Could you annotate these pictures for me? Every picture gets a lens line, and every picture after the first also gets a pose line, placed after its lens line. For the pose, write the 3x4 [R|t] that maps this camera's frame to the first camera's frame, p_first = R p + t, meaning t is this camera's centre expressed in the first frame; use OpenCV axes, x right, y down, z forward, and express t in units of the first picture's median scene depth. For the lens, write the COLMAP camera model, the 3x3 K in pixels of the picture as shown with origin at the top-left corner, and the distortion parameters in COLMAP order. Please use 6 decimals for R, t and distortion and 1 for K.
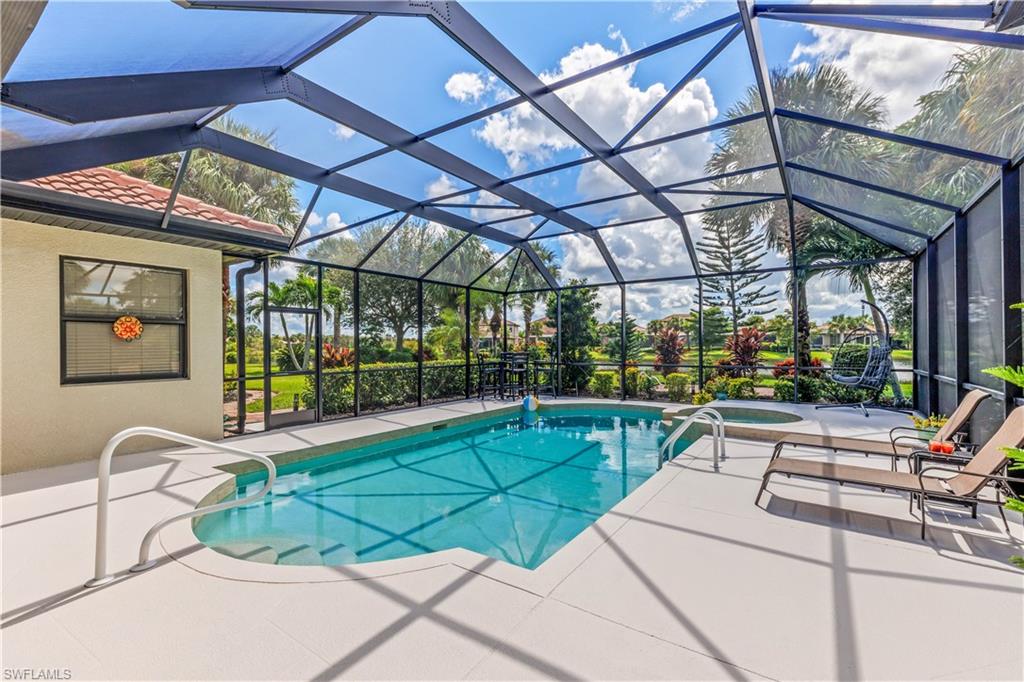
lens RADIAL K [[450.3, 0, 514.5], [0, 450.3, 344.9], [0, 0, 1]] dist [0.005365, 0.000430]
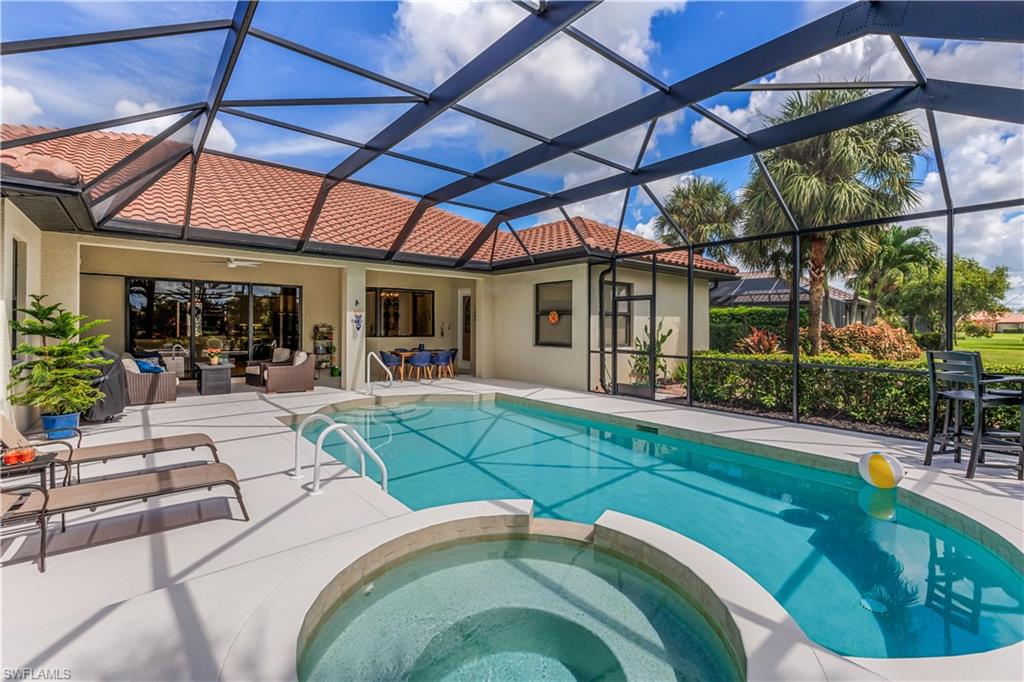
lens RADIAL K [[450.3, 0, 514.5], [0, 450.3, 344.9], [0, 0, 1]] dist [0.005365, 0.000430]
pose [[-0.275004, 0.053447, -0.959956, 0.781802], [-0.000094, 0.998452, 0.055617, -0.023105], [0.961443, 0.015385, -0.274574, 1.109100]]
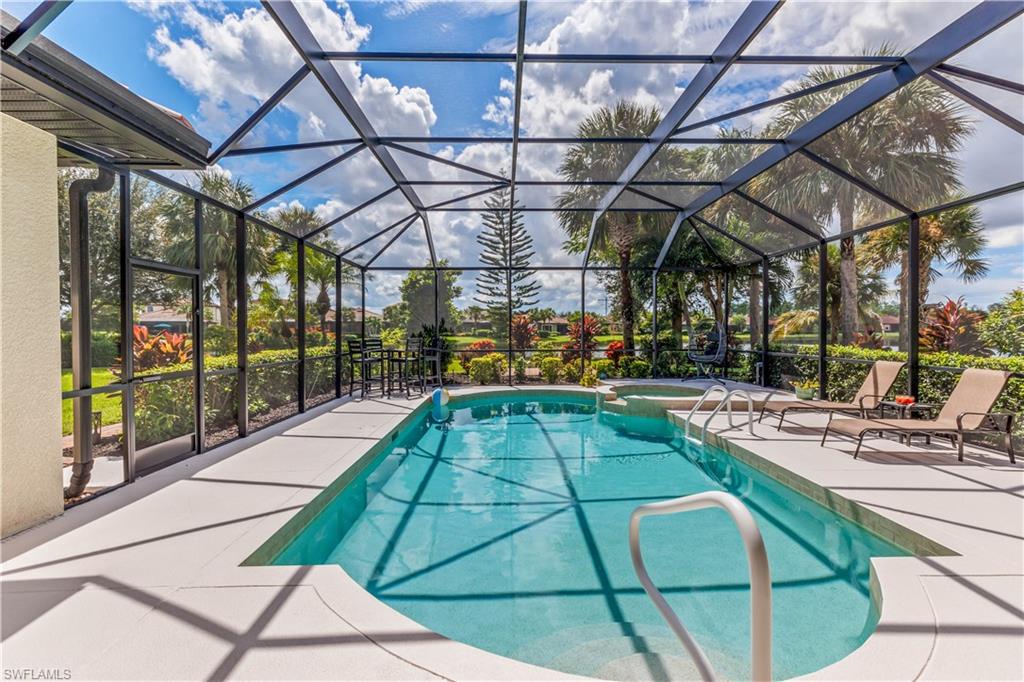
lens RADIAL K [[450.0, 0, 510.8], [0, 450.0, 336.1], [0, 0, 1]] dist [0.008160, 0.000478]
pose [[0.818298, -0.001378, 0.574793, -0.493432], [-0.004252, 0.999955, 0.008451, 0.004986], [-0.574779, -0.009359, 0.818255, 0.279074]]
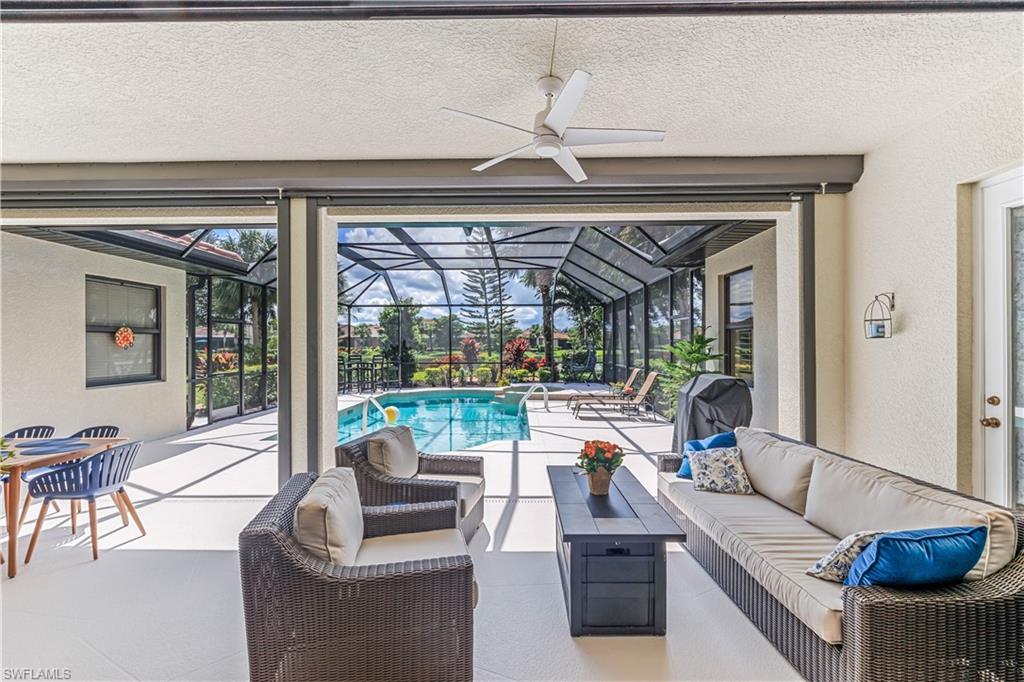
lens RADIAL K [[430.9, 0, 512.8], [0, 430.9, 342.1], [0, 0, 1]] dist [-0.000436, 0.000179]
pose [[0.834202, 0.007949, 0.551402, -0.520376], [-0.003895, 0.999956, -0.008522, -0.016197], [-0.551446, 0.004961, 0.834196, -0.374680]]
